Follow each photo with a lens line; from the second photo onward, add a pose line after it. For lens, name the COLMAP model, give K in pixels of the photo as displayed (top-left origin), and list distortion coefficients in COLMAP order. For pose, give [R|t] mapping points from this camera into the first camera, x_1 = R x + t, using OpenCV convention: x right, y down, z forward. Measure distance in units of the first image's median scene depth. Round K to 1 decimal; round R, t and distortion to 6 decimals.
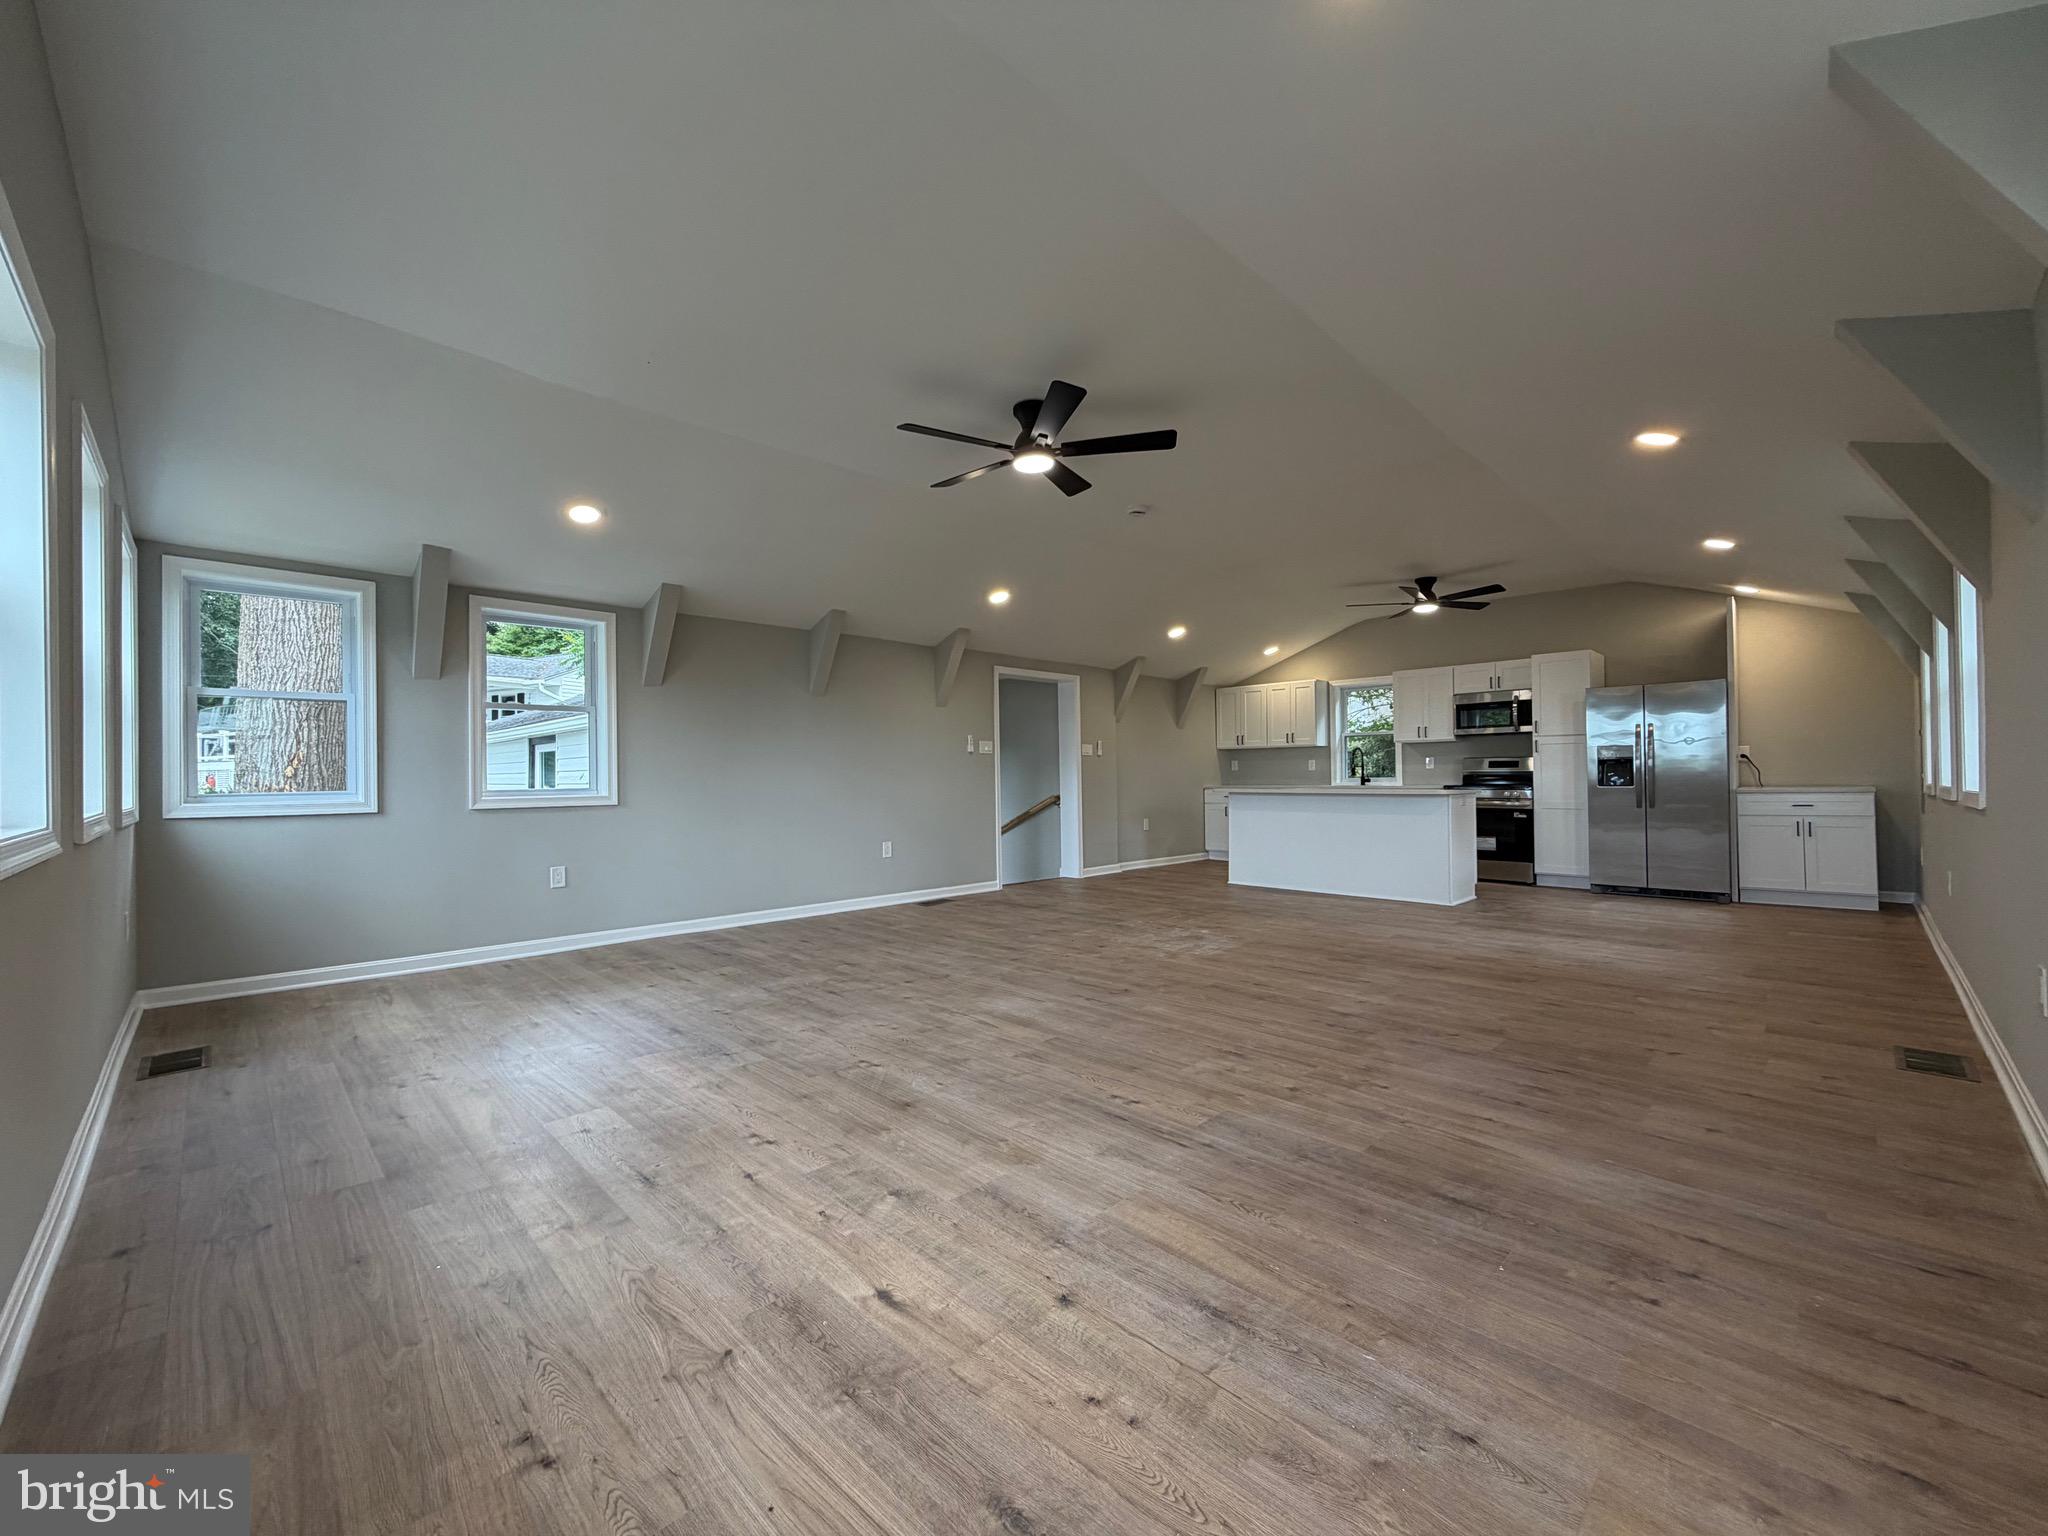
lens RADIAL K [[816.8, 0, 1018.3], [0, 816.8, 769.2], [0, 0, 1]] dist [0.000197, 0.000402]
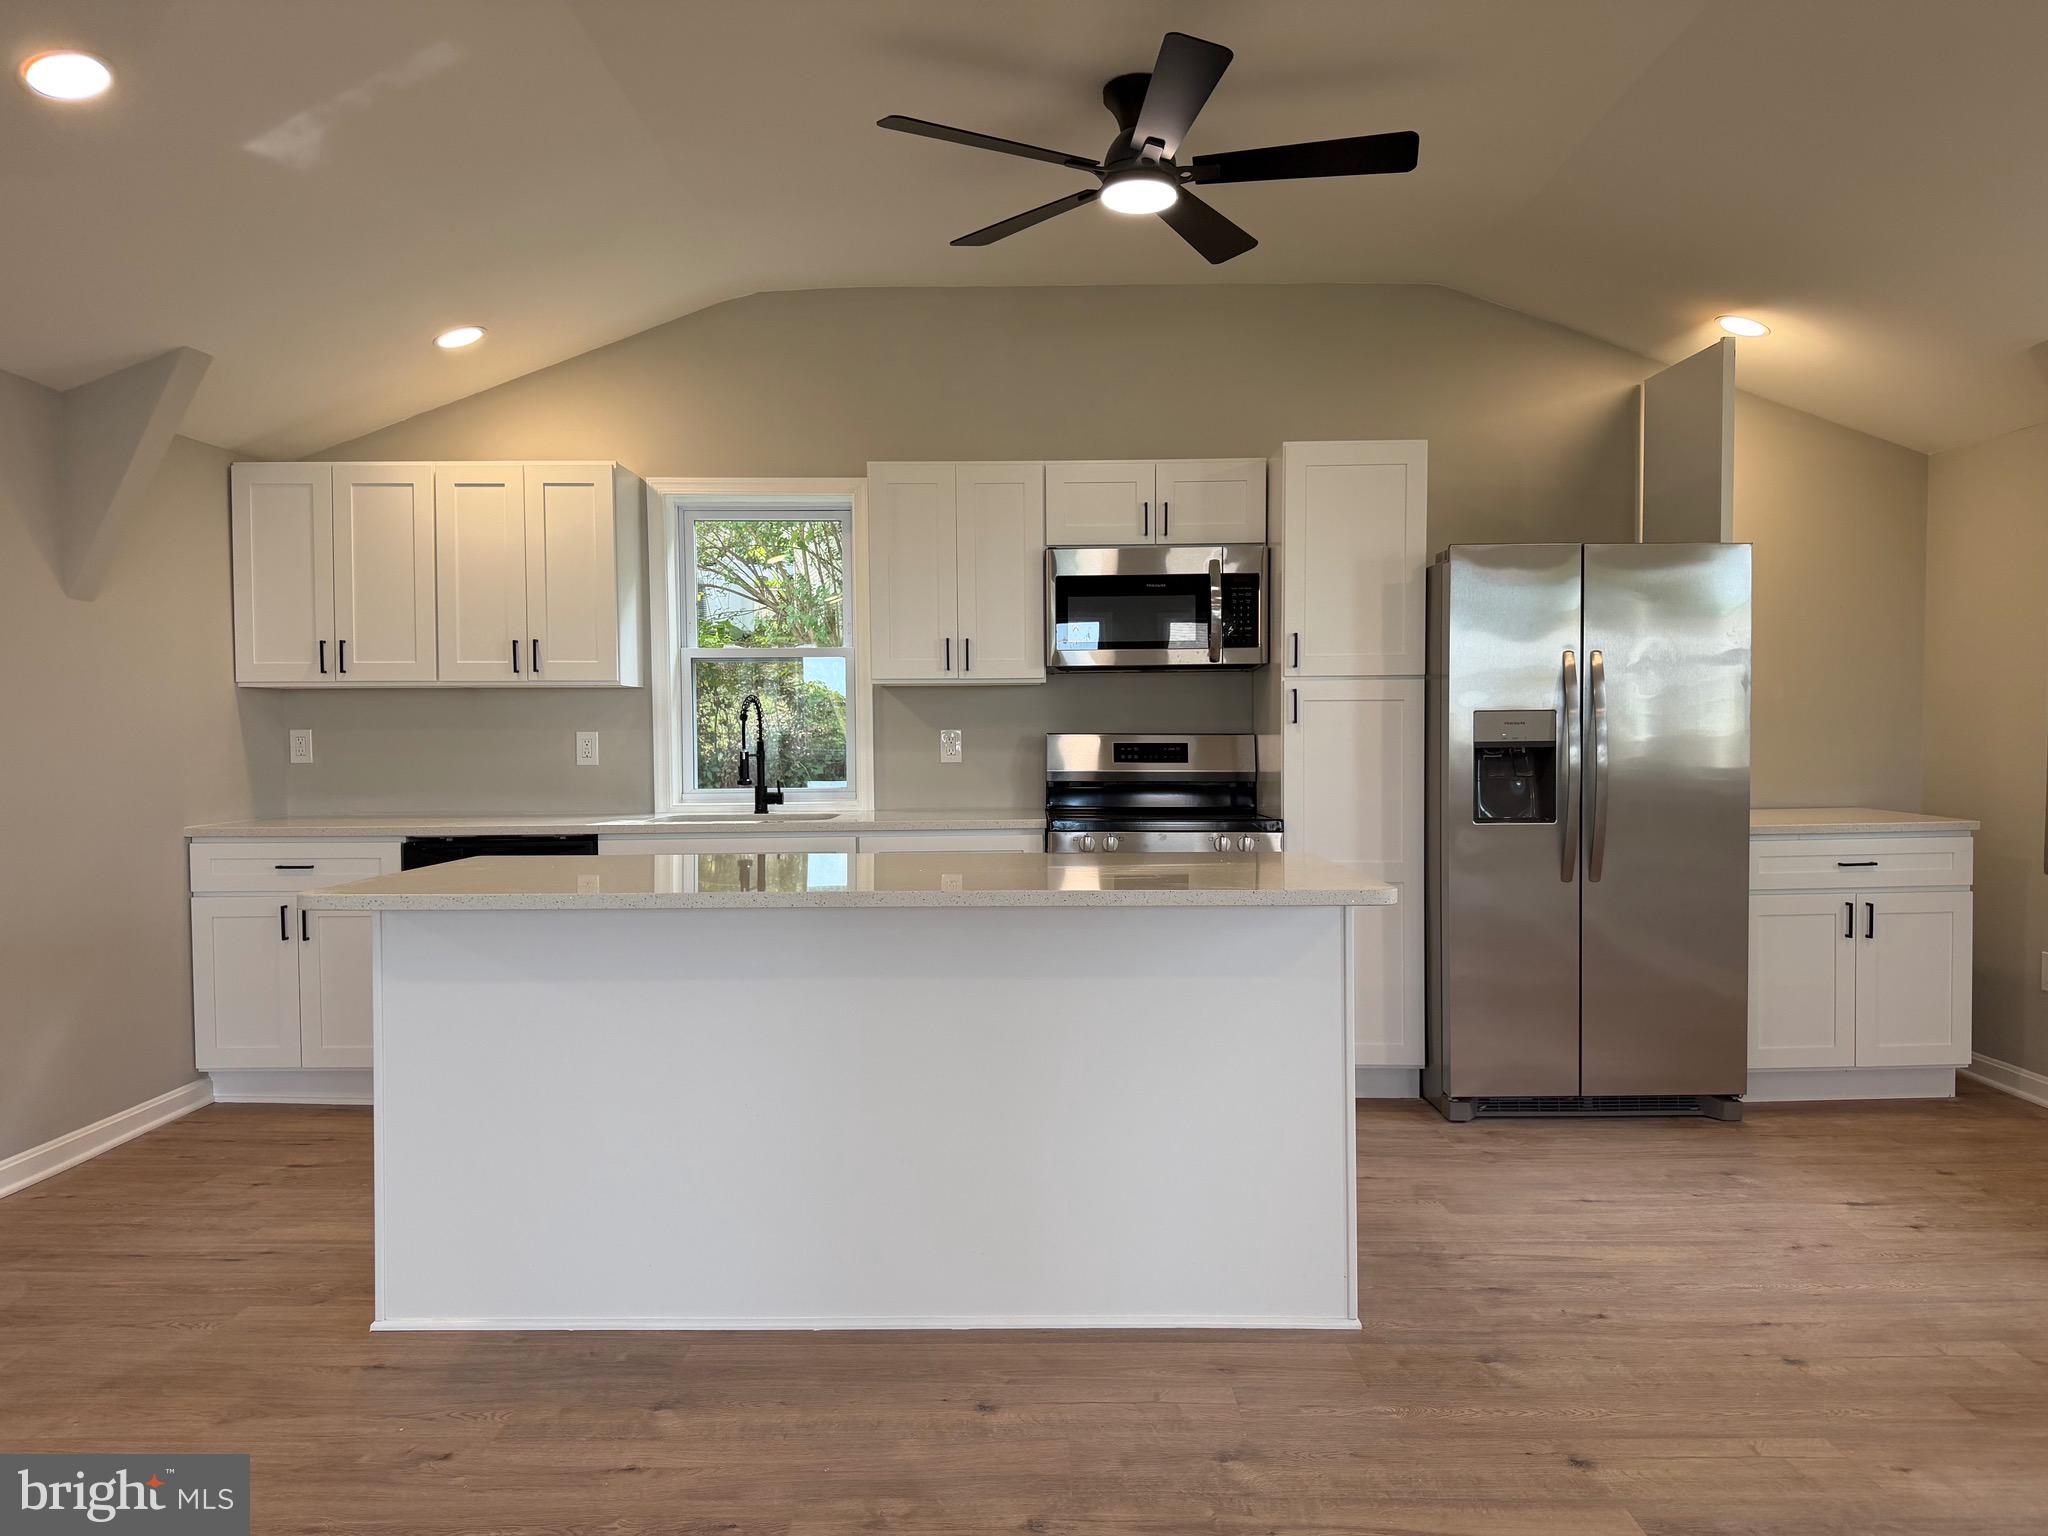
lens RADIAL K [[1442.4, 0, 1030.1], [0, 1442.4, 773.9], [0, 0, 1]] dist [0.046244, -0.068133]
pose [[0.703262, -0.016595, 0.710737, 0.223607], [-0.007336, 0.999505, 0.030596, -0.032638], [-0.710893, -0.026731, 0.702792, 1.235230]]
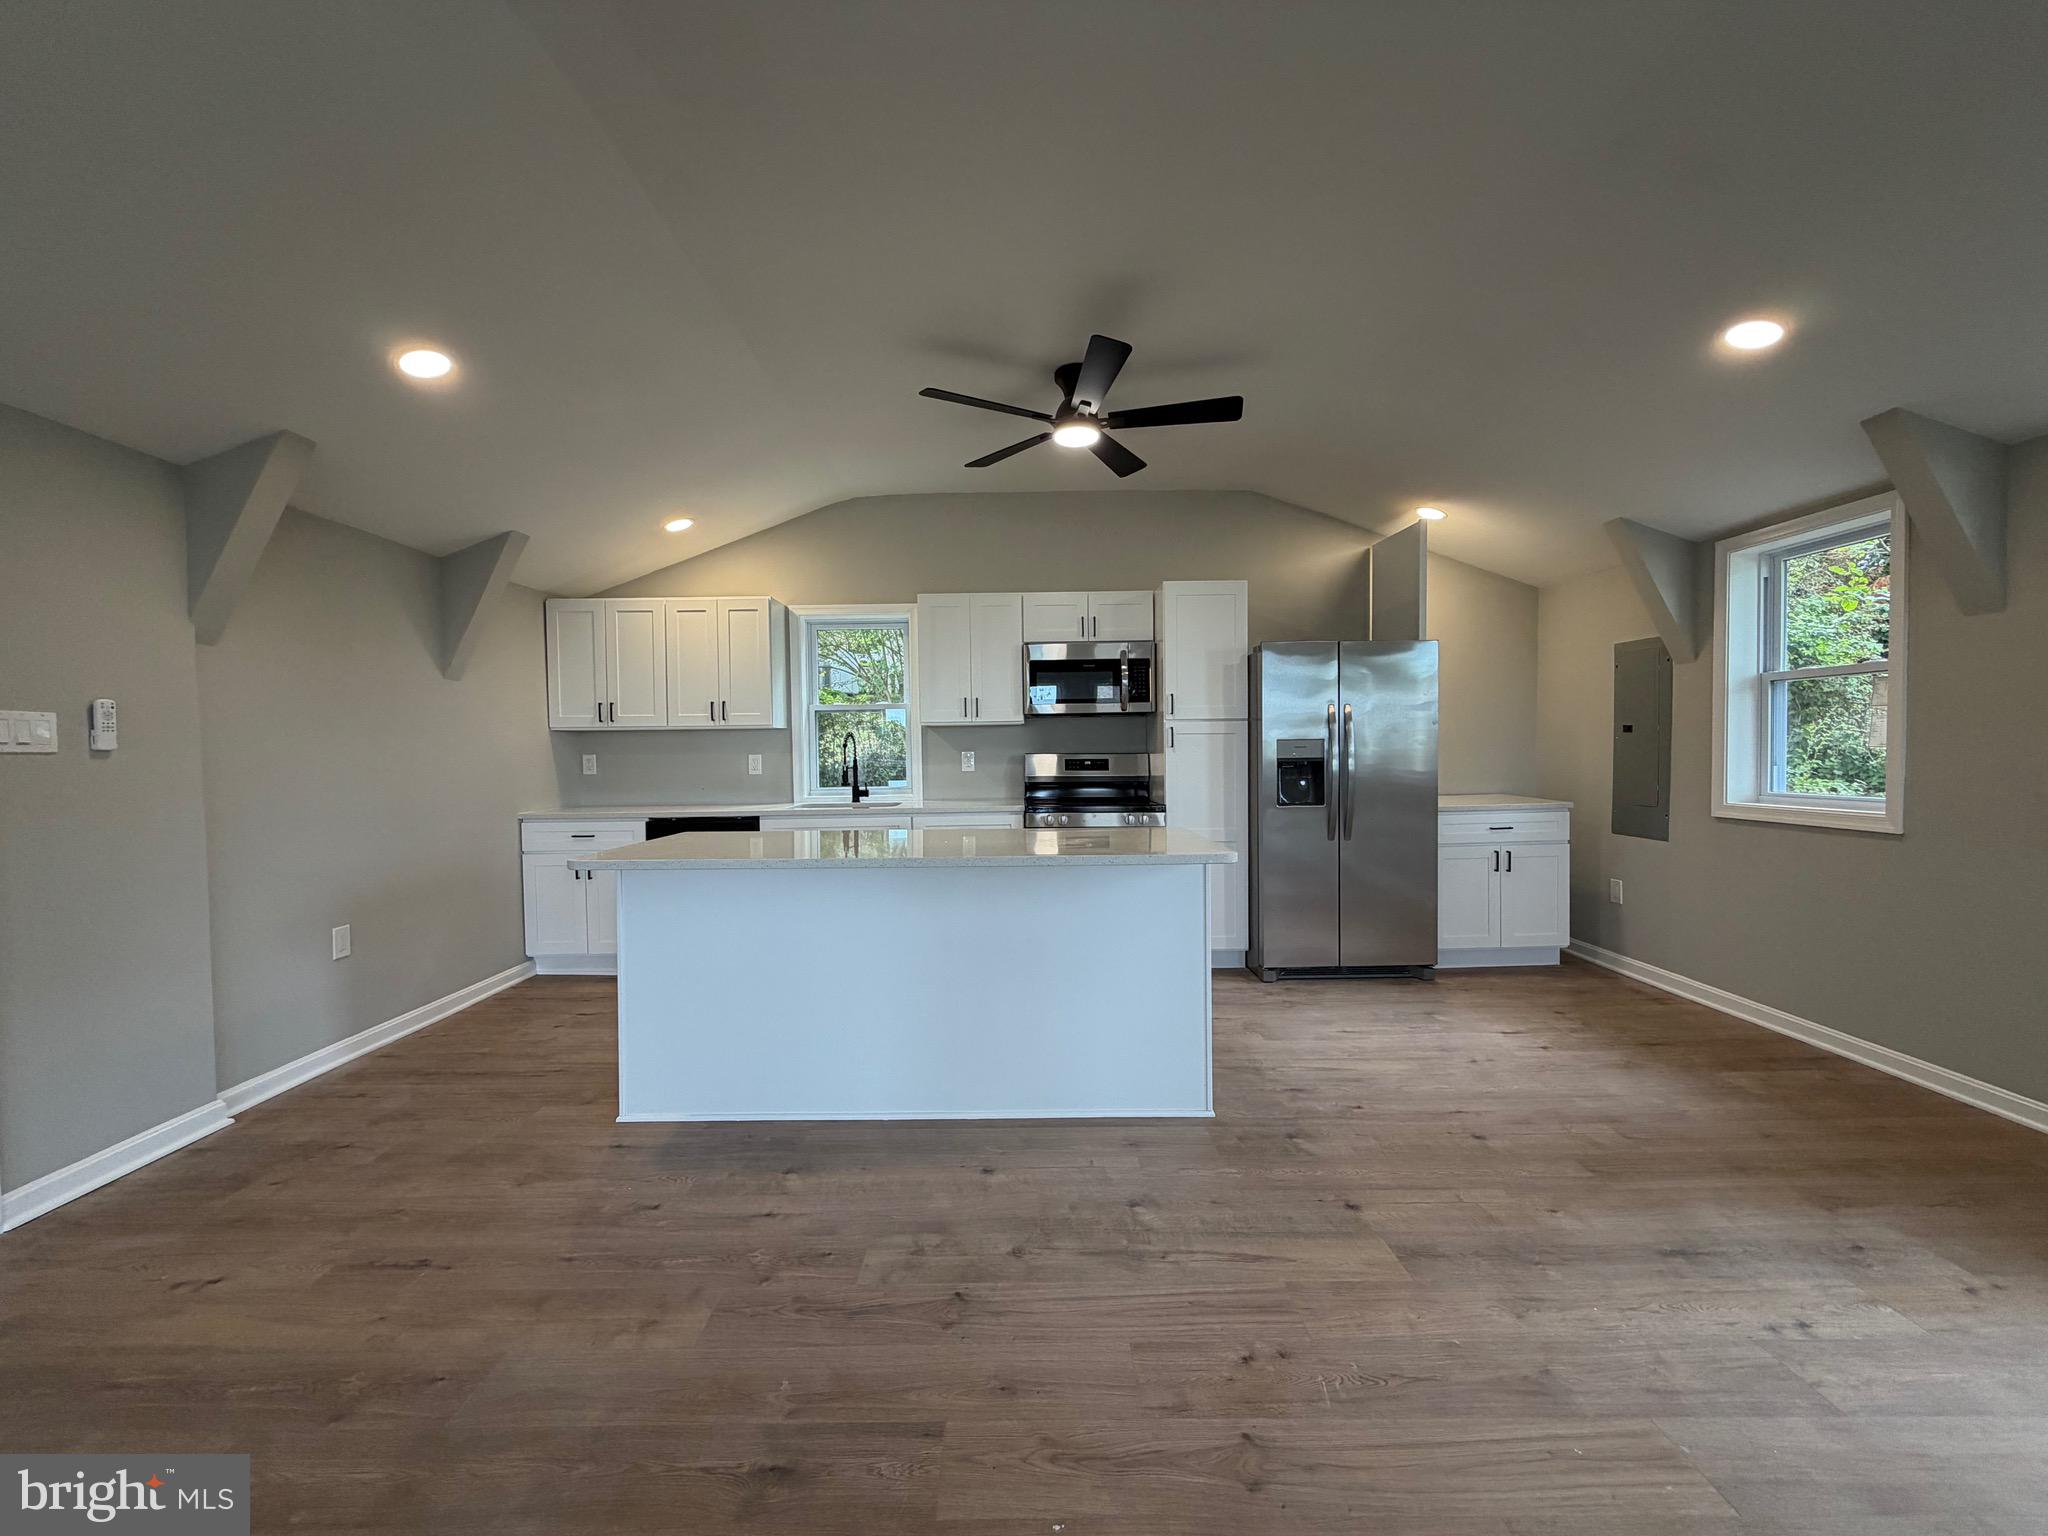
lens RADIAL K [[816.8, 0, 1018.3], [0, 816.8, 769.2], [0, 0, 1]] dist [0.000197, 0.000402]
pose [[0.703317, -0.019552, 0.710607, 0.263314], [-0.000550, 0.999606, 0.028047, -0.040966], [-0.710876, -0.020117, 0.703029, 1.267662]]
